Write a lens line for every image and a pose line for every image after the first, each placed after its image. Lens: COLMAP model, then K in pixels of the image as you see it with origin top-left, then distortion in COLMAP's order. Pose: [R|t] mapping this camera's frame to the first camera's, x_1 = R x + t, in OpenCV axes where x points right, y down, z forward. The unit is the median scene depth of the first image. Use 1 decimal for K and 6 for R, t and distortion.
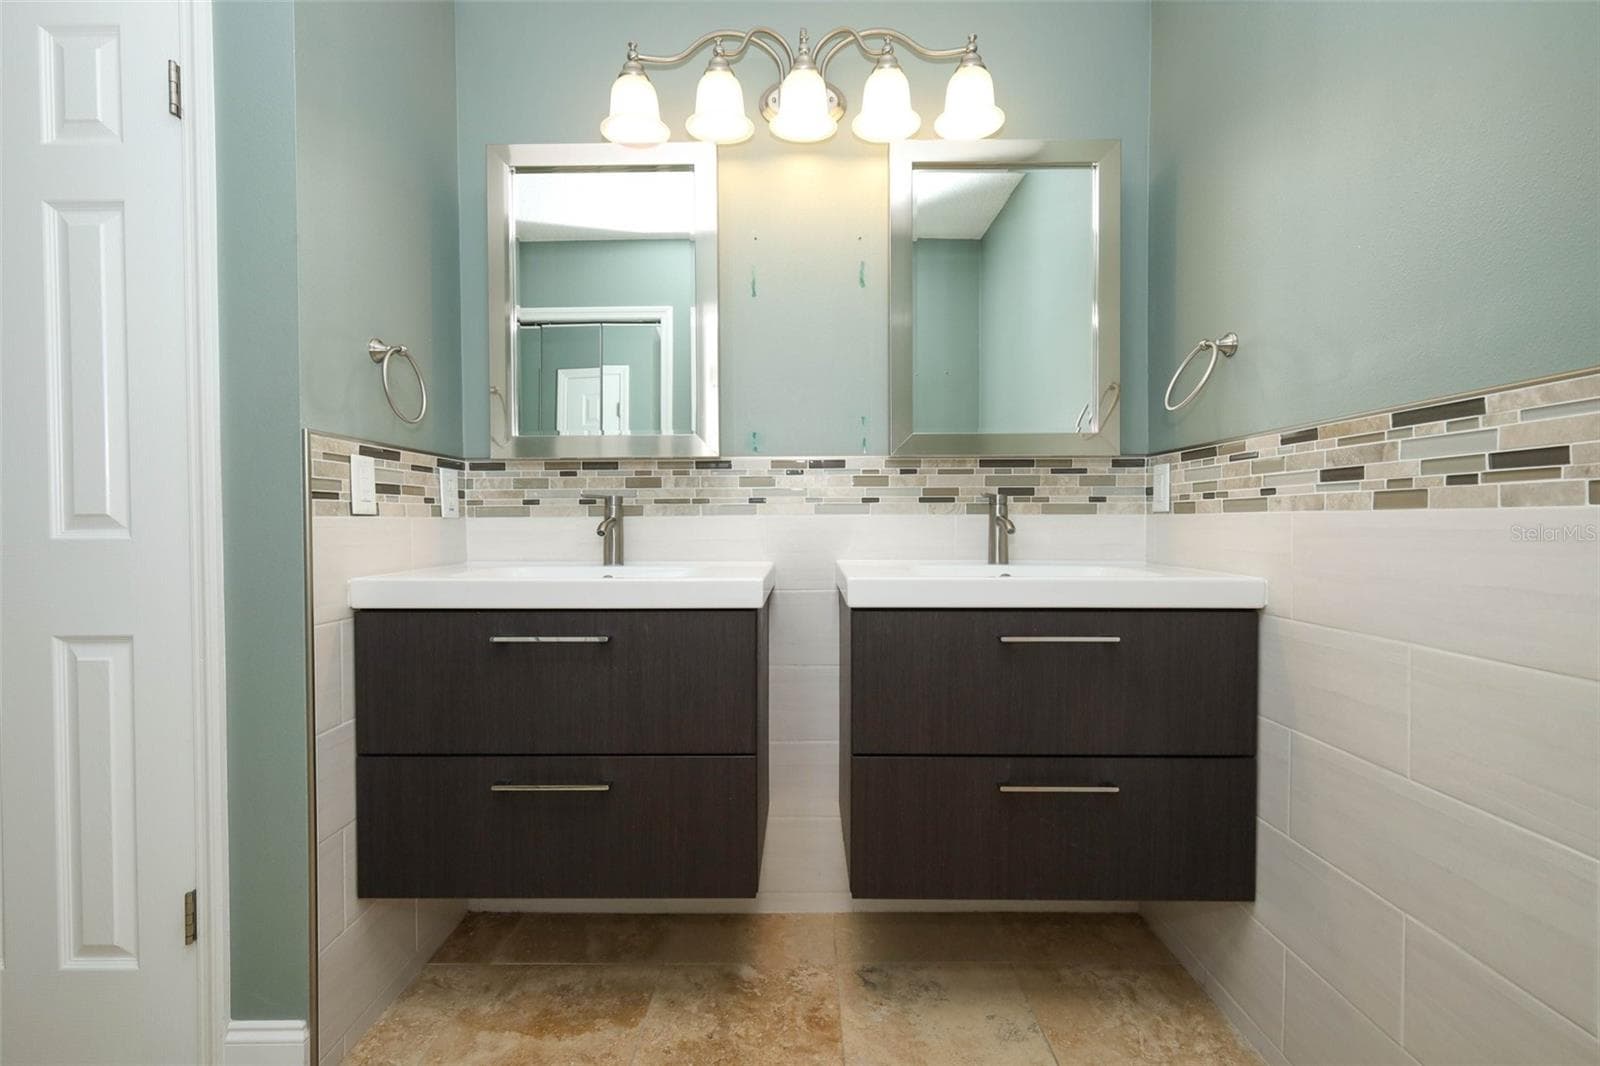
lens RADIAL K [[700.0, 0, 800.0], [0, 700.0, 533.0], [0, 0, 1]] dist [0.007782, 0.000300]
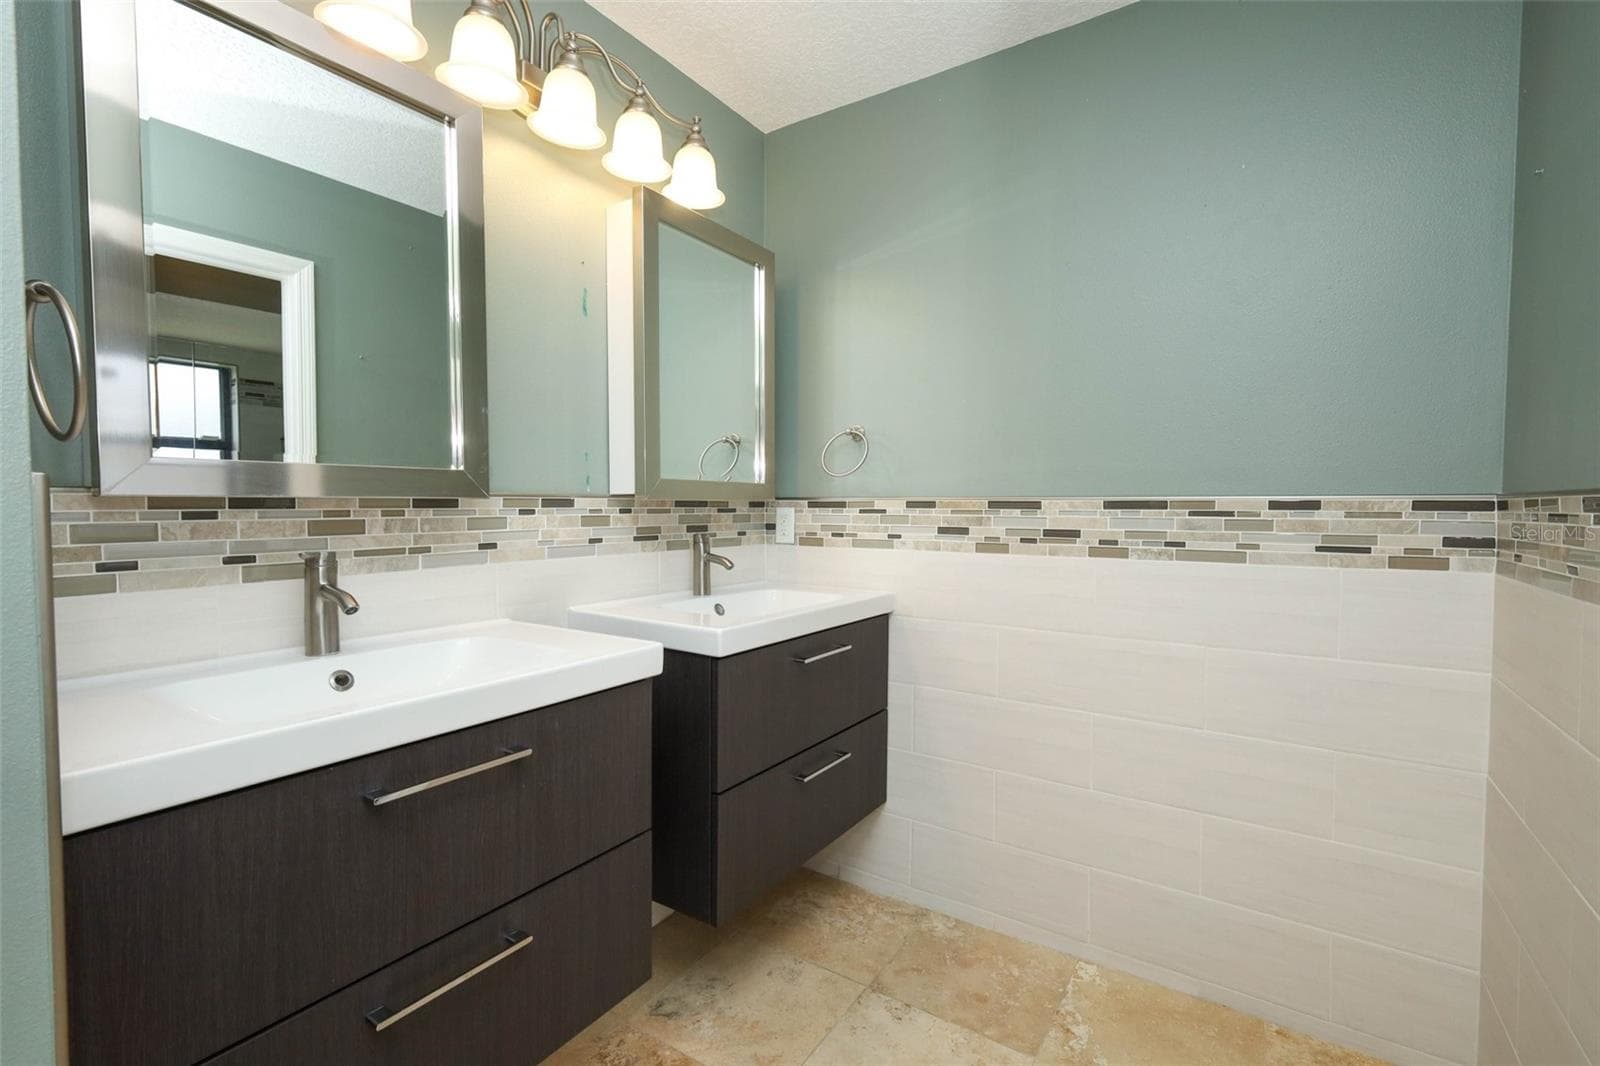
lens RADIAL K [[717.5, 0, 798.3], [0, 717.5, 531.8], [0, 0, 1]] dist [0.002403, 0.000078]
pose [[0.545669, -0.026547, 0.837580, -0.624941], [0.008528, 0.999622, 0.026127, -0.090343], [-0.837957, -0.007114, 0.545690, 0.252165]]
